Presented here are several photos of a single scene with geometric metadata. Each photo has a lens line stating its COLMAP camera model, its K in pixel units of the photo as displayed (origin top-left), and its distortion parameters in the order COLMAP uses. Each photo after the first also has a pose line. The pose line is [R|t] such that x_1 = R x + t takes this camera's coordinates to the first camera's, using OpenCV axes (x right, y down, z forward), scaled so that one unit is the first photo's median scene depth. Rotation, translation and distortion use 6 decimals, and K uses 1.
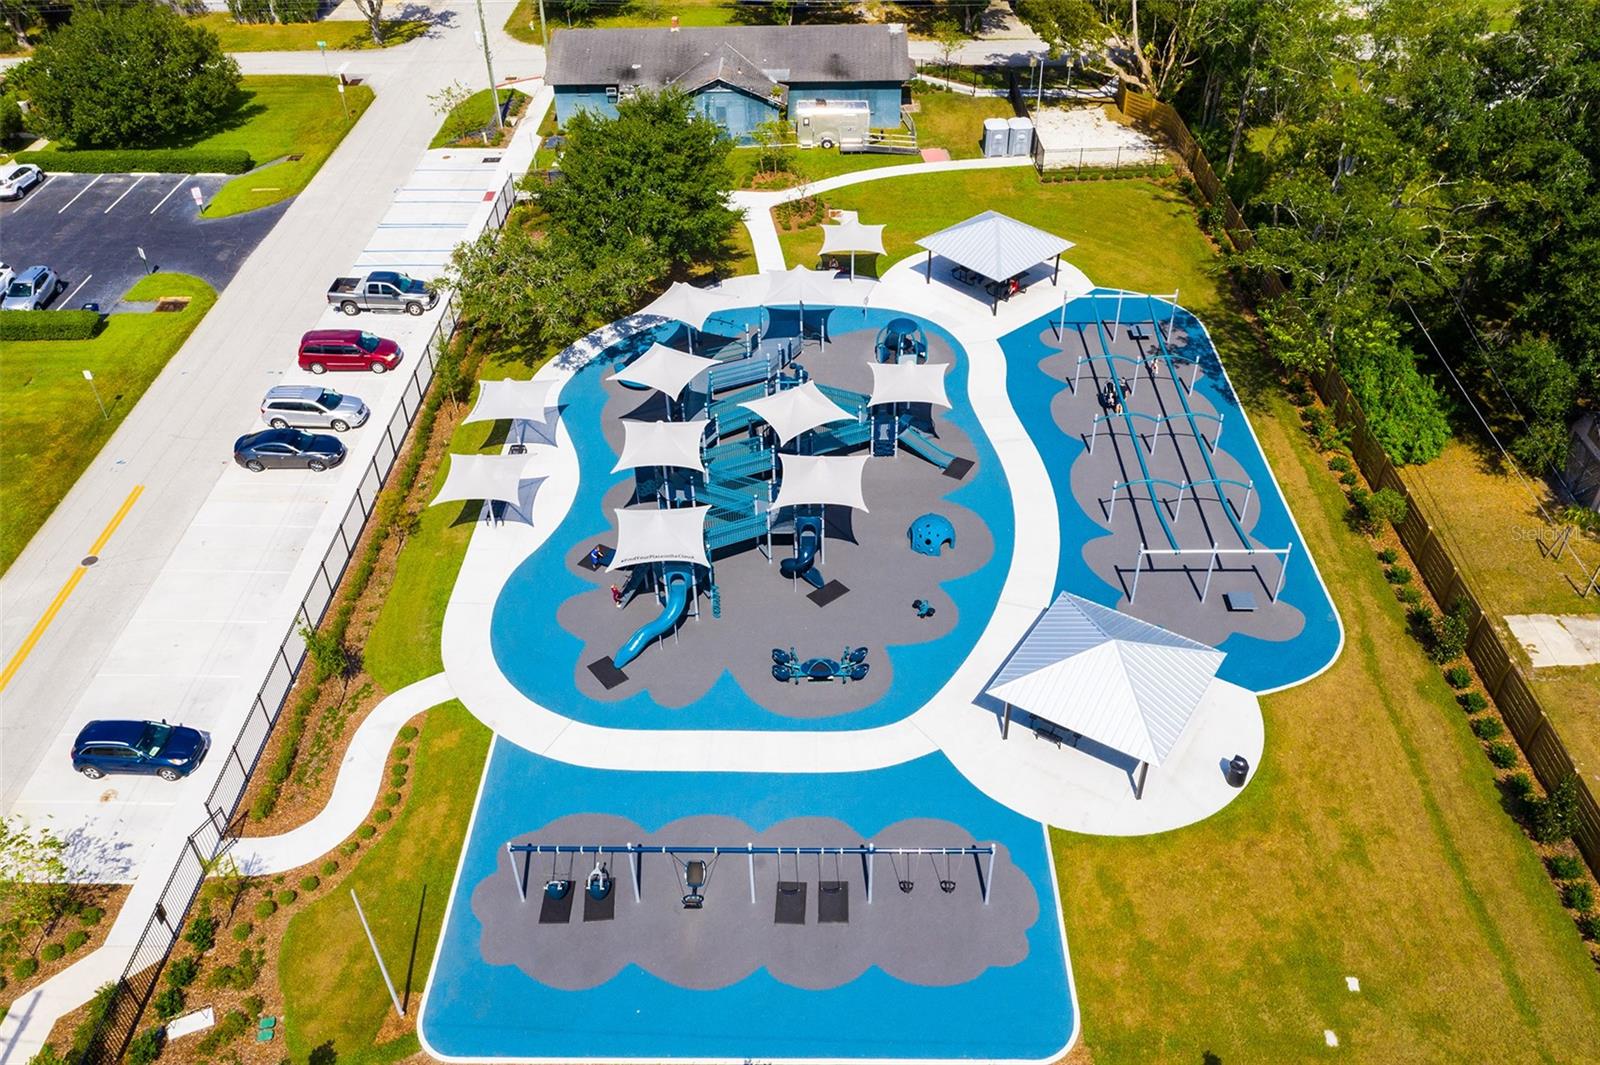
lens RADIAL K [[1269.9, 0, 799.7], [0, 1269.9, 539.0], [0, 0, 1]] dist [-0.006694, 0.004746]
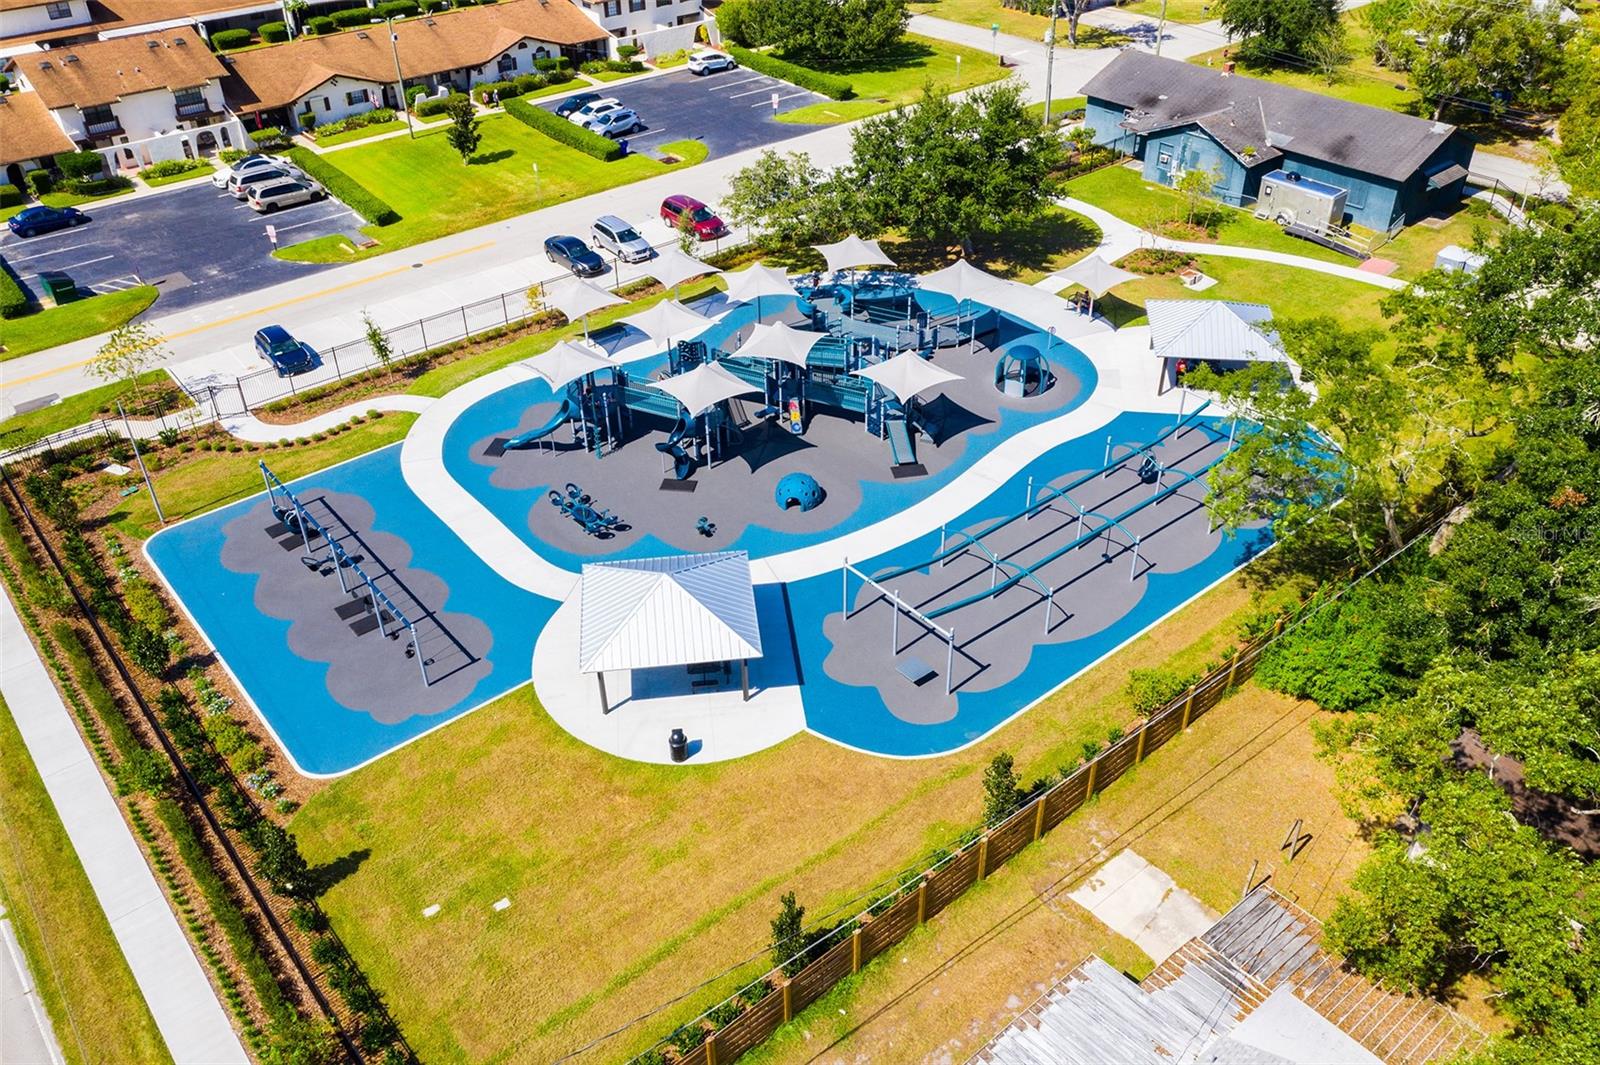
lens RADIAL K [[1273.5, 0, 800.0], [0, 1273.5, 532.5], [0, 0, 1]] dist [-0.006239, 0.004483]
pose [[0.651911, 0.442578, -0.615741, 0.685875], [-0.470678, 0.872819, 0.129032, -0.099664], [0.594537, 0.205698, 0.777312, 0.175410]]
